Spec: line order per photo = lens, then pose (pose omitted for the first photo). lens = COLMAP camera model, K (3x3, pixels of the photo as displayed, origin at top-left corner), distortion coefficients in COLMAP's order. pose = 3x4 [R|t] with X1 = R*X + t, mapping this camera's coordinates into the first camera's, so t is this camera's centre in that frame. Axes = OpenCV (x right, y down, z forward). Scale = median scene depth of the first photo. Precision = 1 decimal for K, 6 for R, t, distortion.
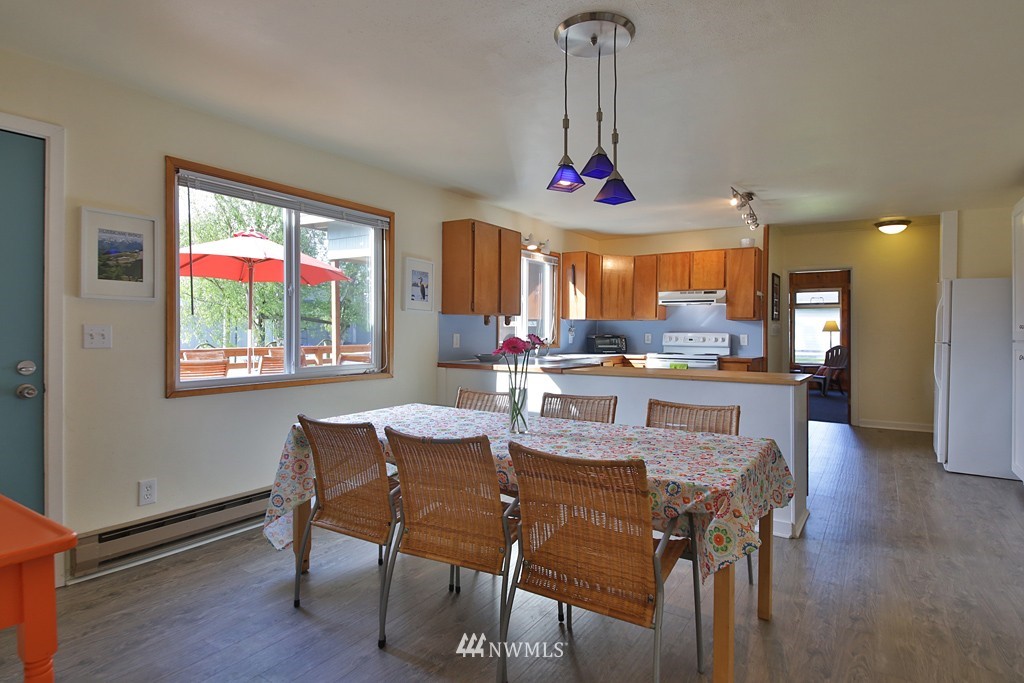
lens RADIAL K [[549.8, 0, 514.7], [0, 549.8, 334.0], [0, 0, 1]] dist [0.007843, 0.000176]
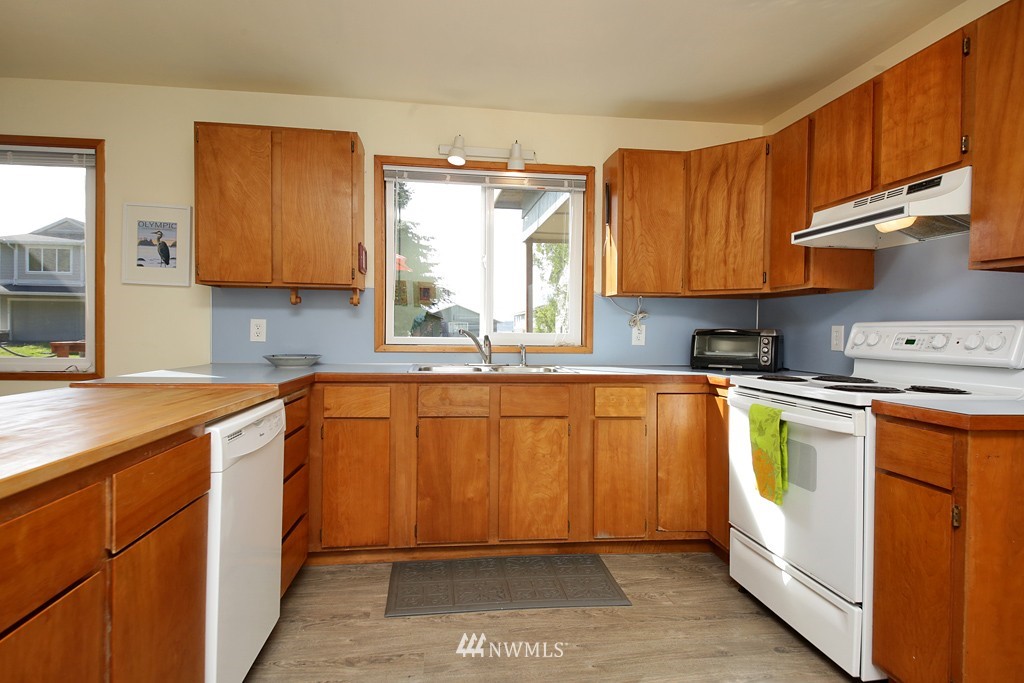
lens RADIAL K [[589.4, 0, 509.4], [0, 589.4, 342.4], [0, 0, 1]] dist [0.008765, -0.000978]
pose [[0.649155, 0.013474, -0.760537, 0.462739], [-0.017185, 0.999848, 0.003046, 0.014991], [0.760462, 0.011093, 0.649287, 0.619816]]
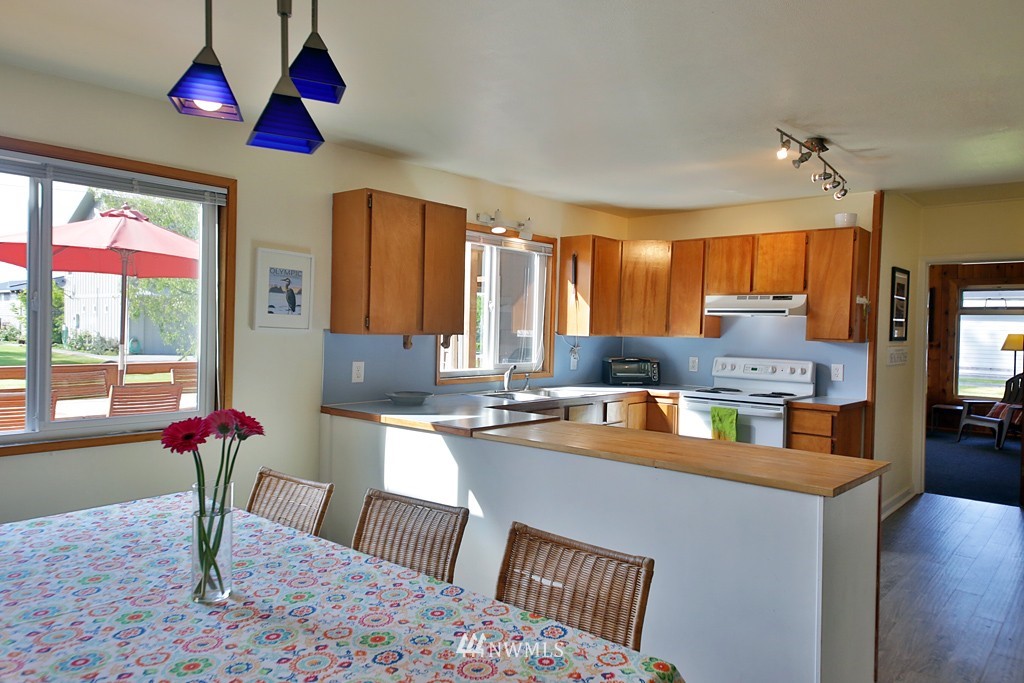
lens RADIAL K [[694.4, 0, 510.3], [0, 694.4, 341.5], [0, 0, 1]] dist [0.026815, 0.002320]
pose [[0.991596, 0.014498, -0.128559, 0.145882], [-0.013344, 0.999863, 0.009828, -0.028207], [0.128684, -0.008030, 0.991653, 0.148564]]
